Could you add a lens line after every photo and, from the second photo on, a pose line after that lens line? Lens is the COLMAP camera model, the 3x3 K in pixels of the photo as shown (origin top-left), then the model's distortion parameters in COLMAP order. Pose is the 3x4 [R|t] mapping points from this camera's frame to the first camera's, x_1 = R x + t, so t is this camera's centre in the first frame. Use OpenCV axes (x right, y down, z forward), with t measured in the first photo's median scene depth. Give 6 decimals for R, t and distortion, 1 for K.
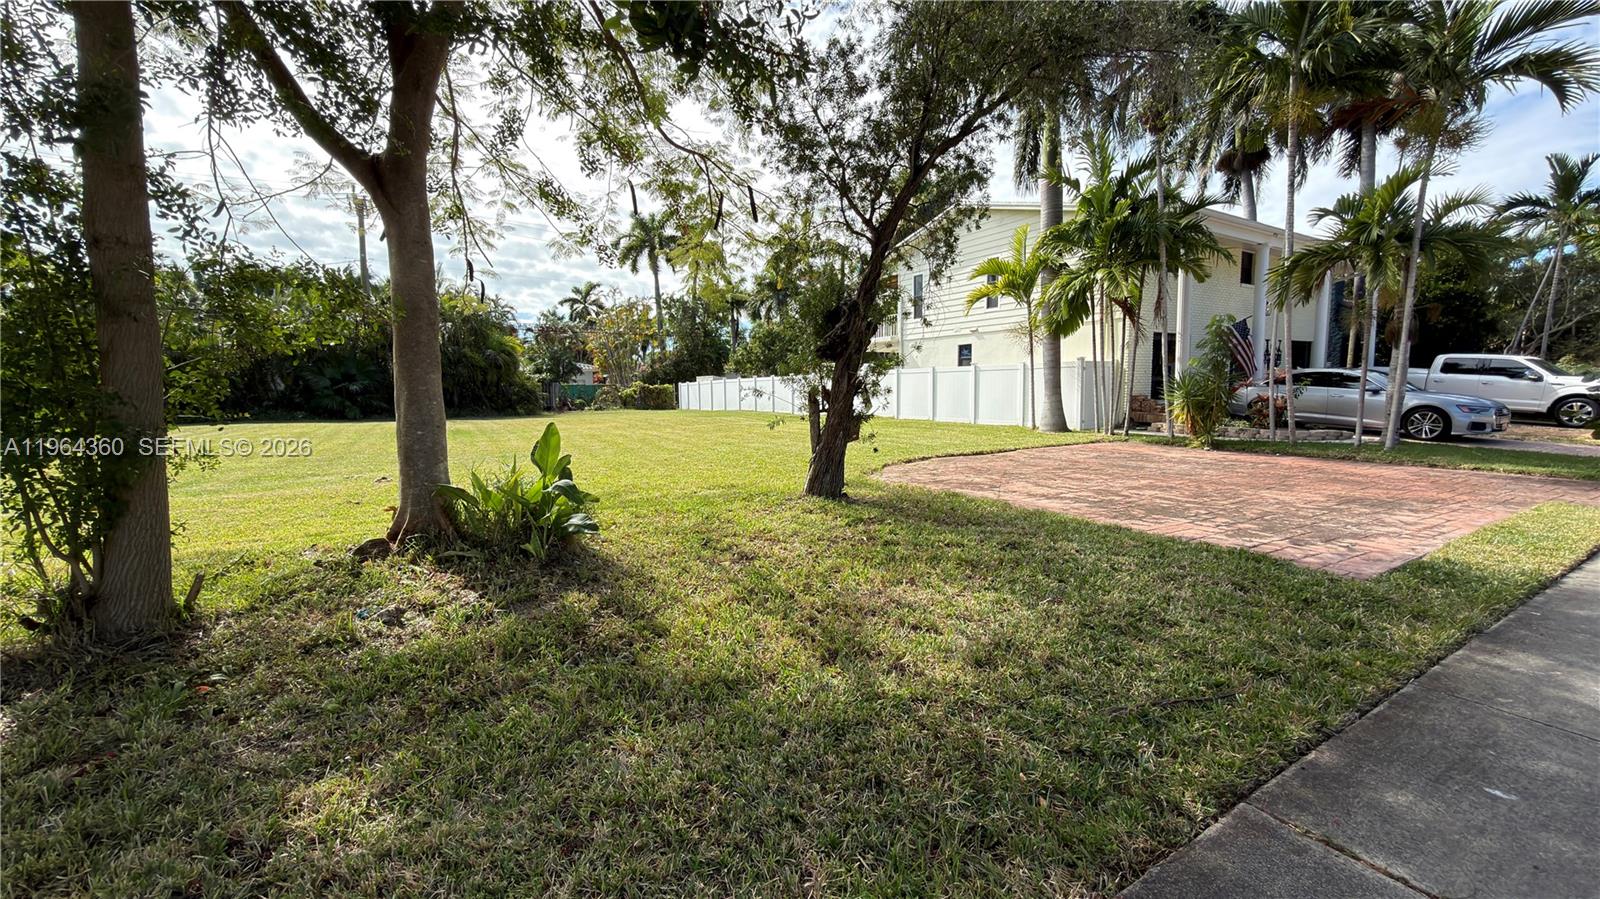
lens RADIAL K [[629.7, 0, 794.9], [0, 629.7, 450.9], [0, 0, 1]] dist [-0.000412, -0.000057]
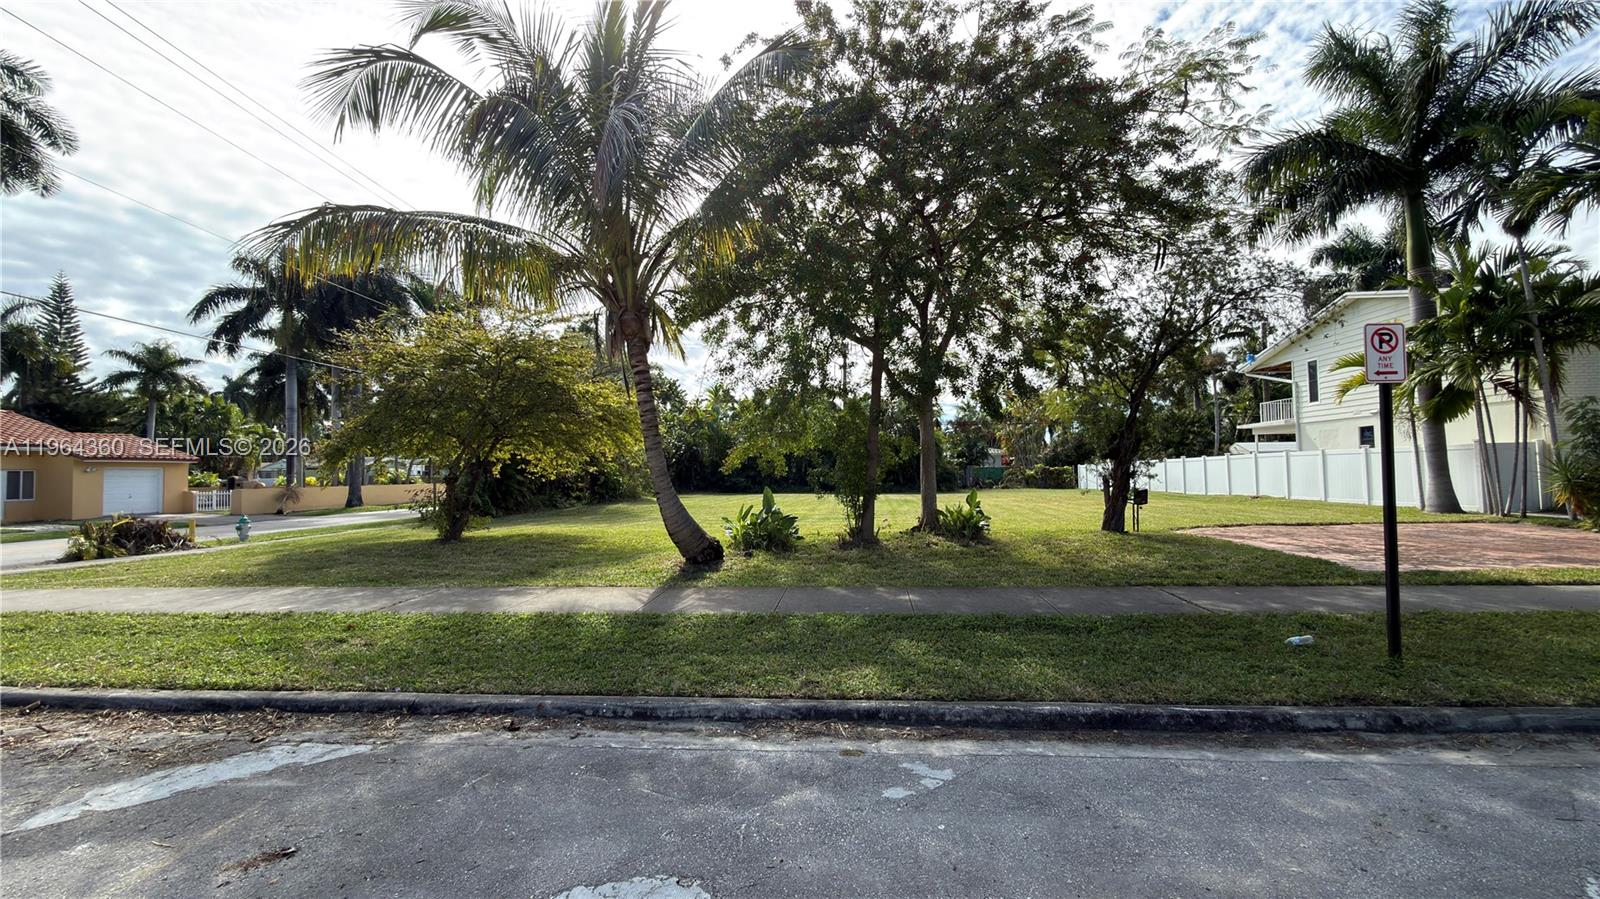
lens RADIAL K [[629.7, 0, 794.9], [0, 629.7, 450.9], [0, 0, 1]] dist [-0.000412, -0.000057]
pose [[0.808237, -0.023308, -0.588396, 0.163051], [-0.051328, 0.992625, -0.109827, 0.036738], [0.586616, 0.118967, 0.801080, -0.453443]]
